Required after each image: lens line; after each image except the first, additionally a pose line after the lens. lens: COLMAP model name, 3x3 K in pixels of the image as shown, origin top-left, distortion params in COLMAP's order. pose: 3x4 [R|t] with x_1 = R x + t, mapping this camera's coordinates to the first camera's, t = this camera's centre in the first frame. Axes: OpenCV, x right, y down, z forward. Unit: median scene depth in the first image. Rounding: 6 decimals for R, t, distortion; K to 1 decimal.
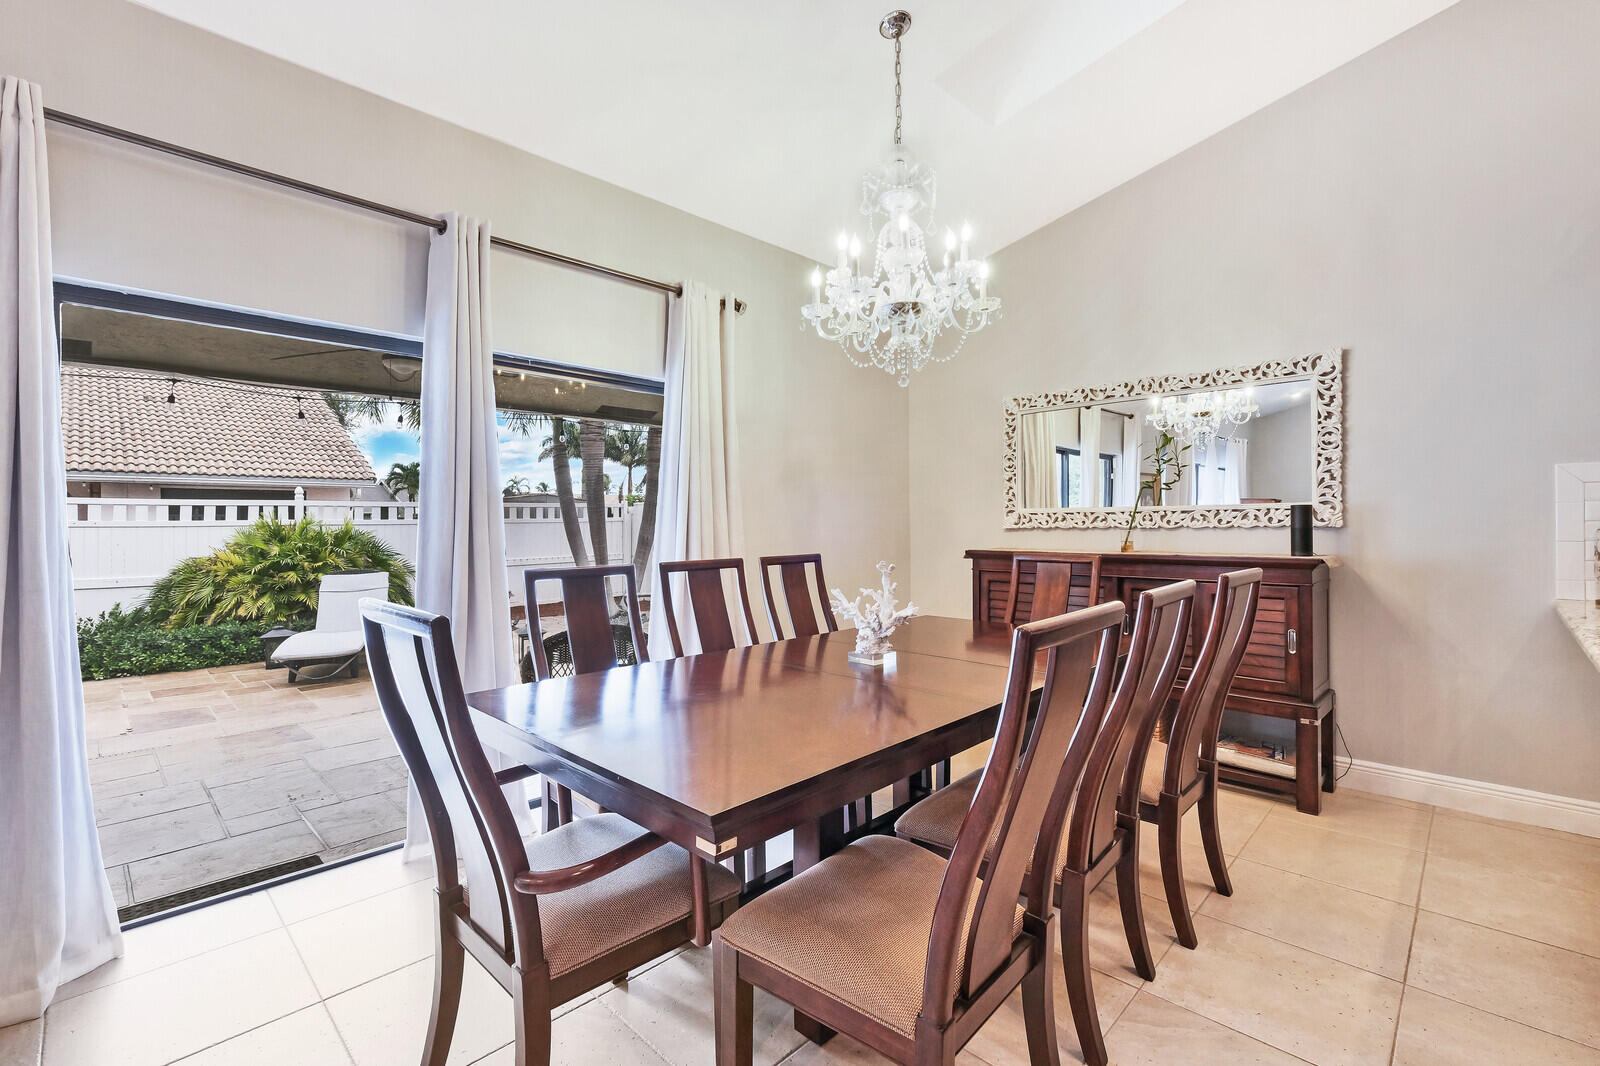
lens RADIAL K [[691.9, 0, 762.7], [0, 691.9, 537.7], [0, 0, 1]] dist [-0.001440, -0.000126]
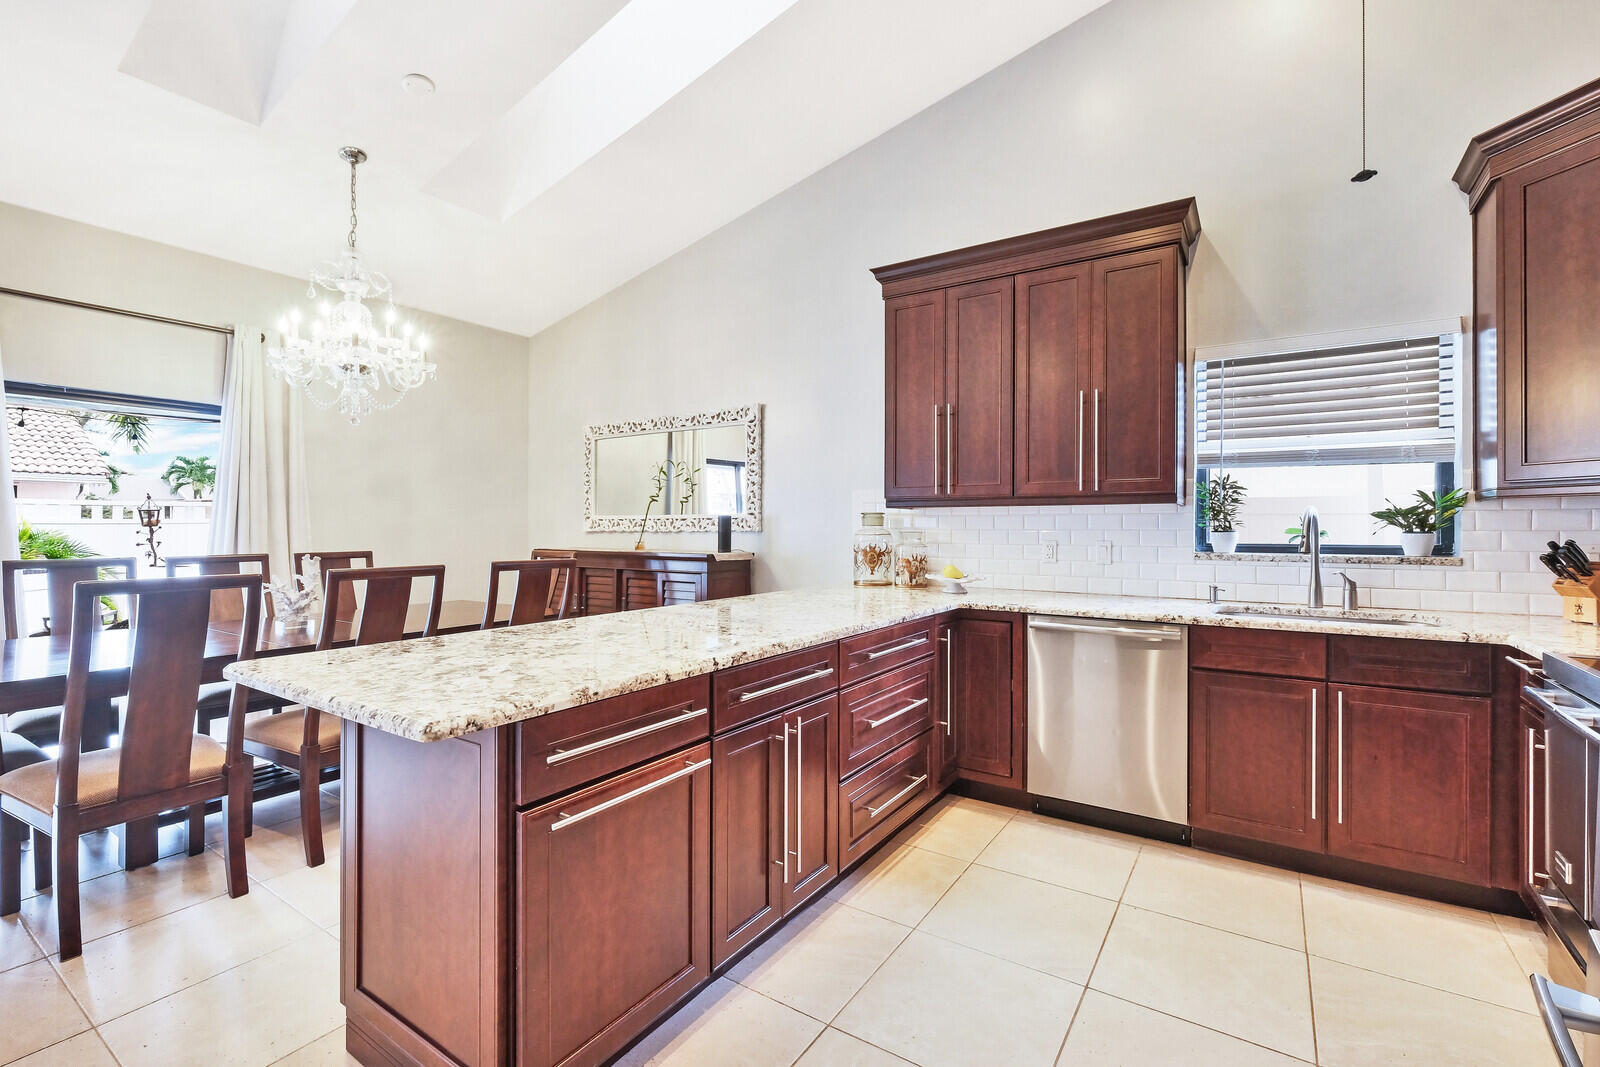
lens RADIAL K [[711.9, 0, 792.6], [0, 711.9, 526.5], [0, 0, 1]] dist [-0.001236, 0.000017]
pose [[0.981117, 0.005982, 0.193322, 0.611780], [-0.002249, 0.999807, -0.019524, 0.002015], [-0.193402, 0.018720, 0.980941, -0.407521]]
